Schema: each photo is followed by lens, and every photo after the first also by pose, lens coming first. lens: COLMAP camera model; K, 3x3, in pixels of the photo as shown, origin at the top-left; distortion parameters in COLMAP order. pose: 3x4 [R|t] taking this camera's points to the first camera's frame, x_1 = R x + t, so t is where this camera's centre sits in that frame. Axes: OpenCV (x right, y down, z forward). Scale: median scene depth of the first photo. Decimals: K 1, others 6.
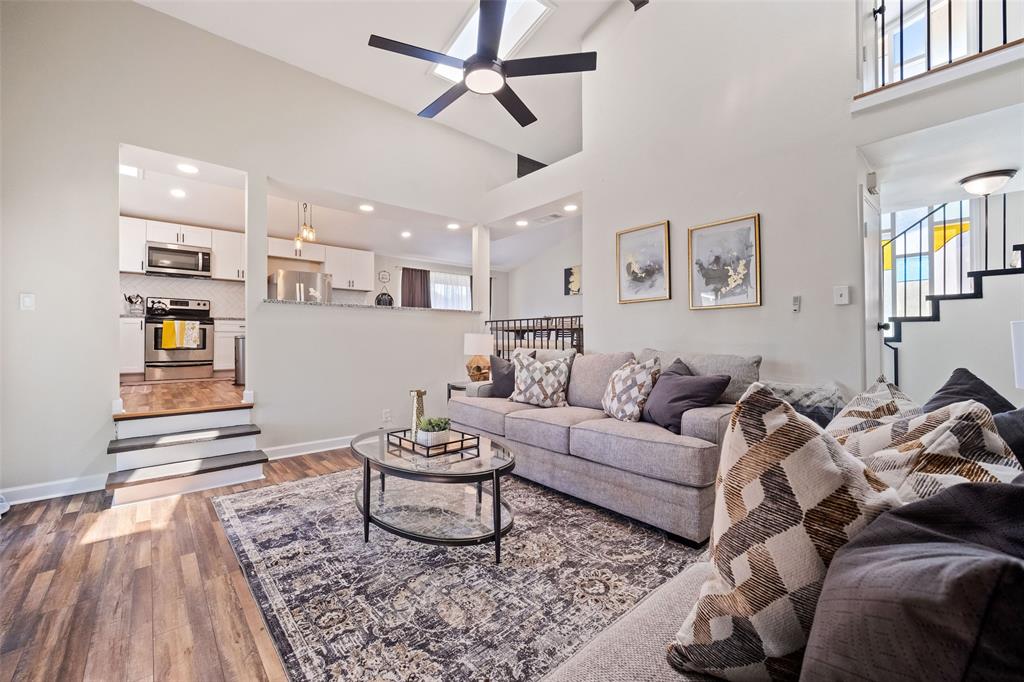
lens RADIAL K [[409.1, 0, 511.2], [0, 409.1, 337.3], [0, 0, 1]] dist [-0.000520, -0.000170]
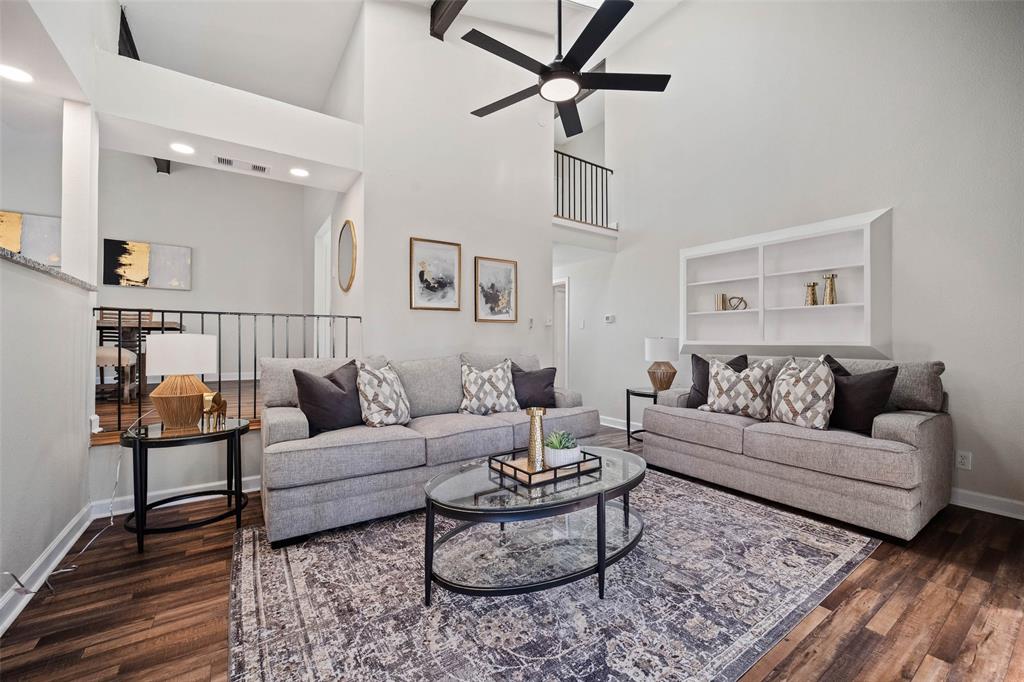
lens RADIAL K [[407.9, 0, 507.2], [0, 407.9, 346.4], [0, 0, 1]] dist [-0.002201, -0.000473]
pose [[0.132342, -0.006172, 0.991185, -0.833246], [-0.004023, 0.999969, 0.006764, 0.001292], [-0.991196, -0.004882, 0.132313, 0.771437]]
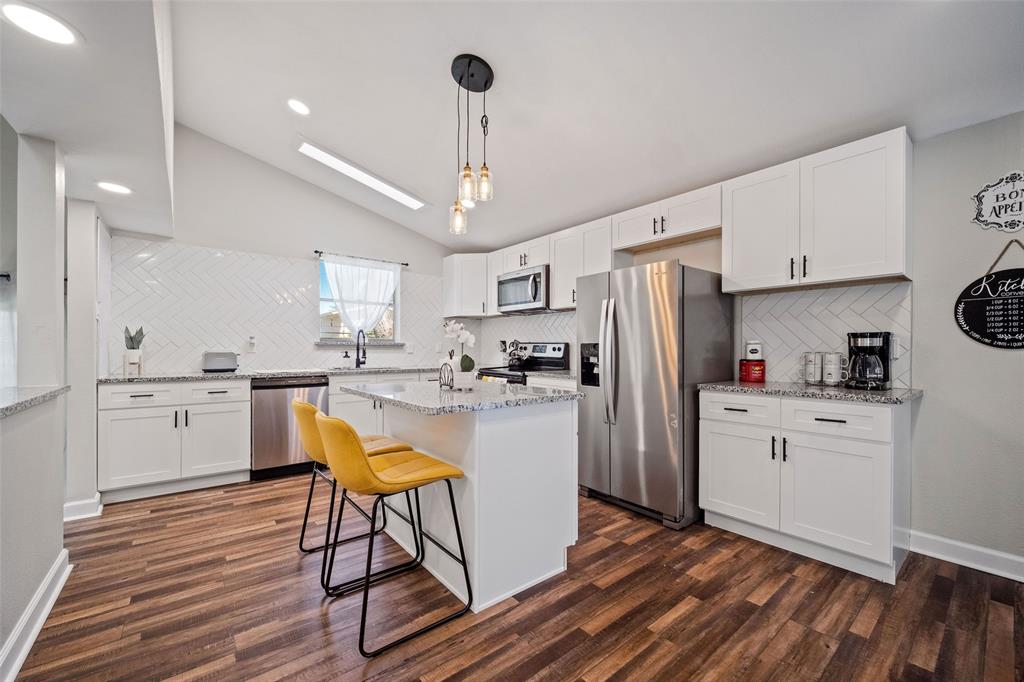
lens RADIAL K [[407.9, 0, 507.2], [0, 407.9, 346.4], [0, 0, 1]] dist [-0.002201, -0.000473]
pose [[-0.052677, -0.002193, -0.998609, -0.161644], [-0.000212, 0.999998, -0.002185, -0.169048], [0.998612, 0.000097, -0.052677, 1.929786]]
